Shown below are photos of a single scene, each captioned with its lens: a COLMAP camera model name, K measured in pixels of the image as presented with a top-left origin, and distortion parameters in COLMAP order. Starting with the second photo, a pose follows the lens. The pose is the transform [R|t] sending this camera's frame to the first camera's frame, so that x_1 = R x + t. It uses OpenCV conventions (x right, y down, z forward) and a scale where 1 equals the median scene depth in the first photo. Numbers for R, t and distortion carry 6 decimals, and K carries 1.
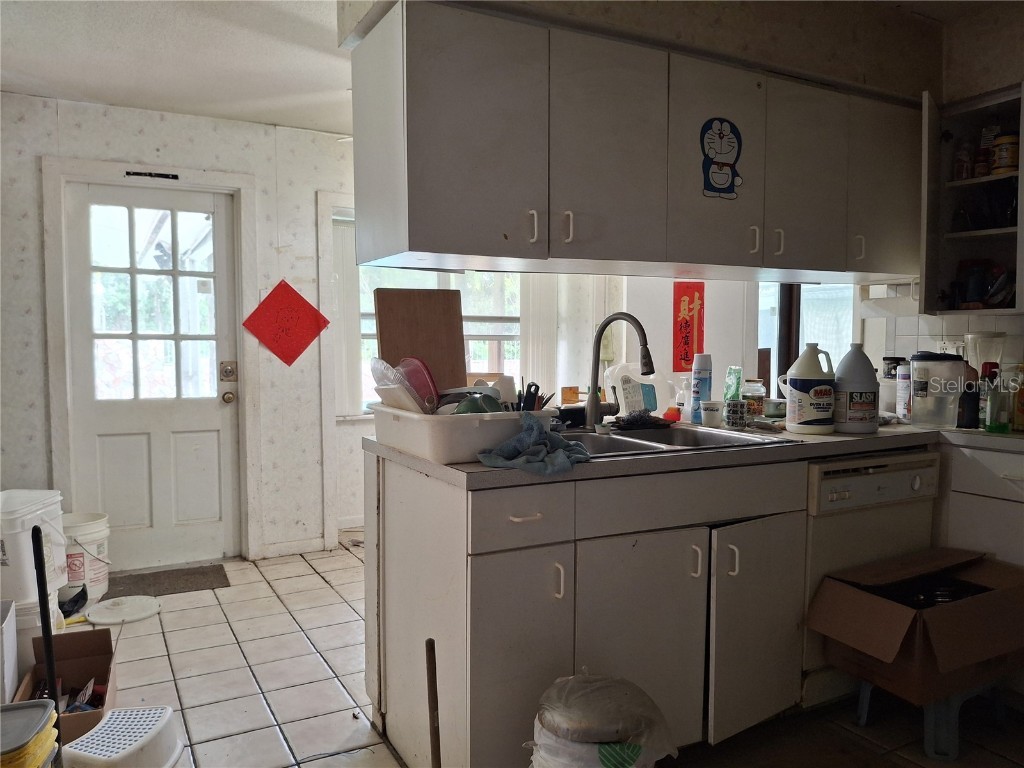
lens RADIAL K [[765.2, 0, 510.2], [0, 765.2, 388.7], [0, 0, 1]] dist [0.038279, -0.073977]
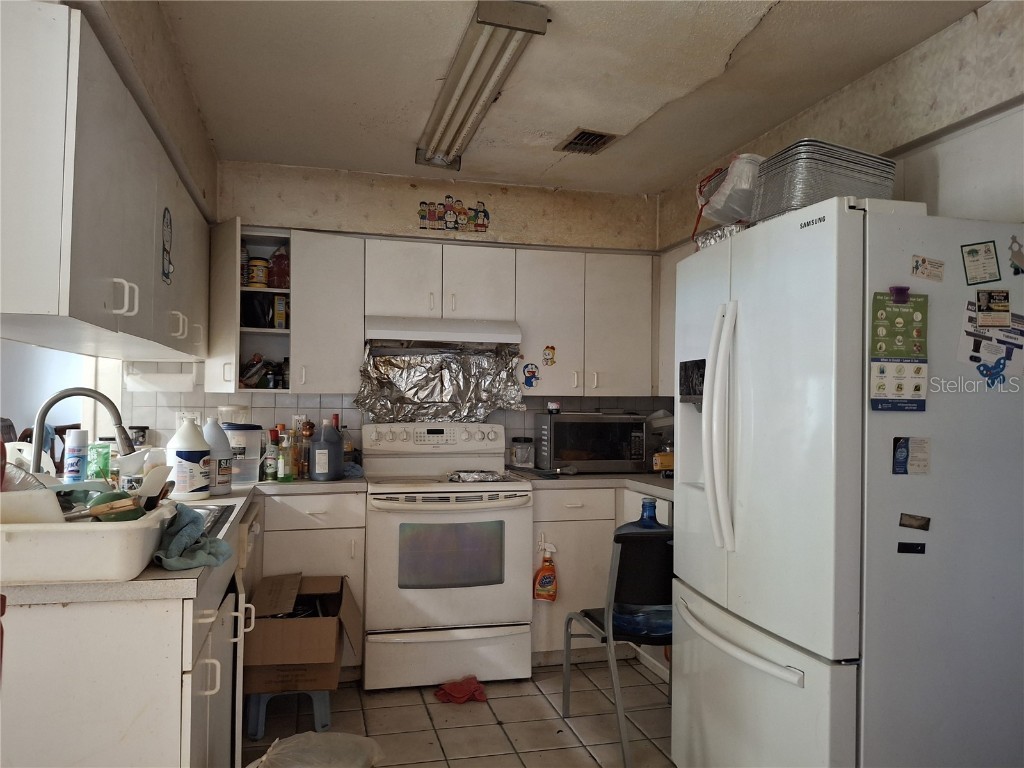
lens RADIAL K [[765.2, 0, 509.4], [0, 765.2, 384.0], [0, 0, 1]] dist [0.038279, -0.073977]
pose [[0.237346, 0.027330, 0.971041, -0.590729], [0.045345, 0.998203, -0.039178, -0.044872], [-0.970366, 0.053331, 0.235681, 0.293347]]
